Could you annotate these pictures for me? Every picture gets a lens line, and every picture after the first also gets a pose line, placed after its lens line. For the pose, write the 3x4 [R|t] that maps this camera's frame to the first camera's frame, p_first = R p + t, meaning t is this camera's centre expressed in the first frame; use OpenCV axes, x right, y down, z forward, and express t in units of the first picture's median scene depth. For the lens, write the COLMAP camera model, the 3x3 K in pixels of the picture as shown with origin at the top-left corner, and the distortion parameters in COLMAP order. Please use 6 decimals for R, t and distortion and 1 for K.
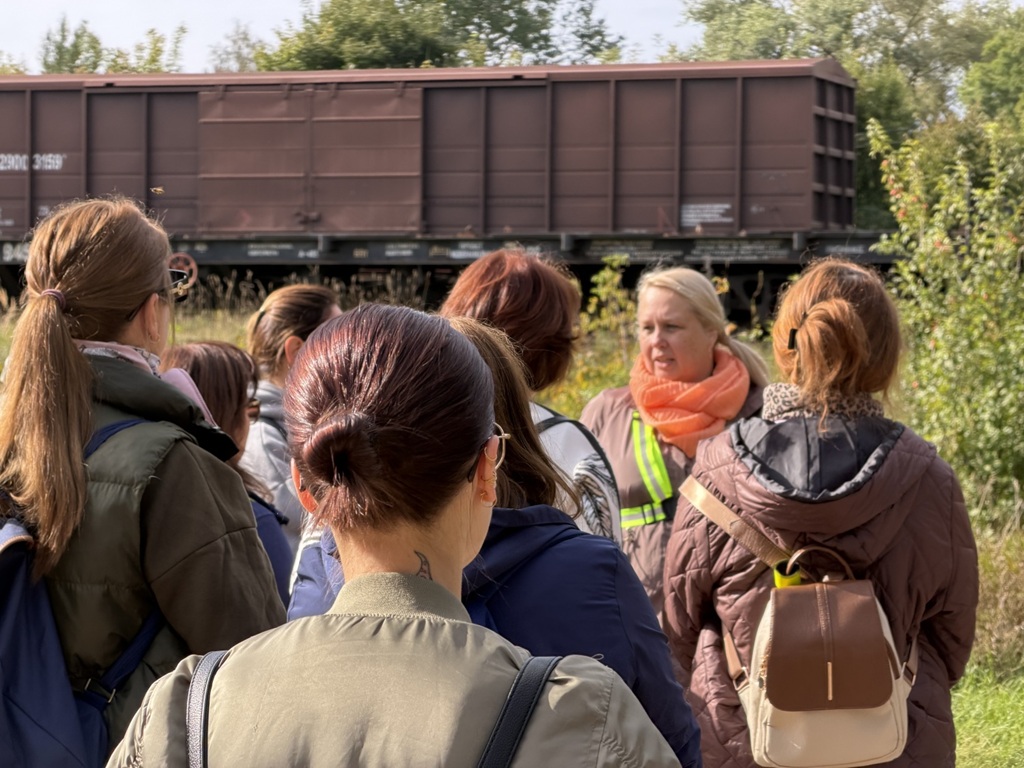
lens RADIAL K [[2988.4, 0, 512.0], [0, 2988.4, 384.0], [0, 0, 1]] dist [-0.244879, 0.000000]
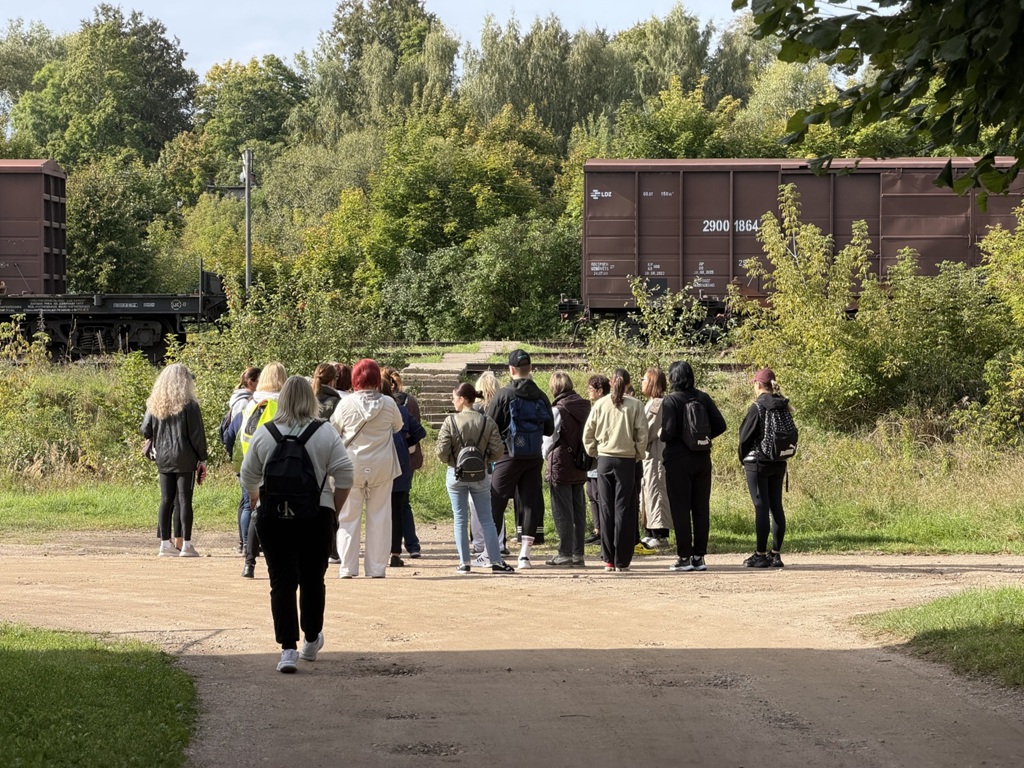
lens RADIAL K [[2988.4, 0, 512.0], [0, 2988.4, 384.0], [0, 0, 1]] dist [-0.244879, 0.000000]
pose [[0.943647, -0.004304, 0.330925, -0.040001], [0.003740, 0.999990, 0.002339, -0.000848], [-0.330932, -0.000969, 0.943654, -0.108383]]
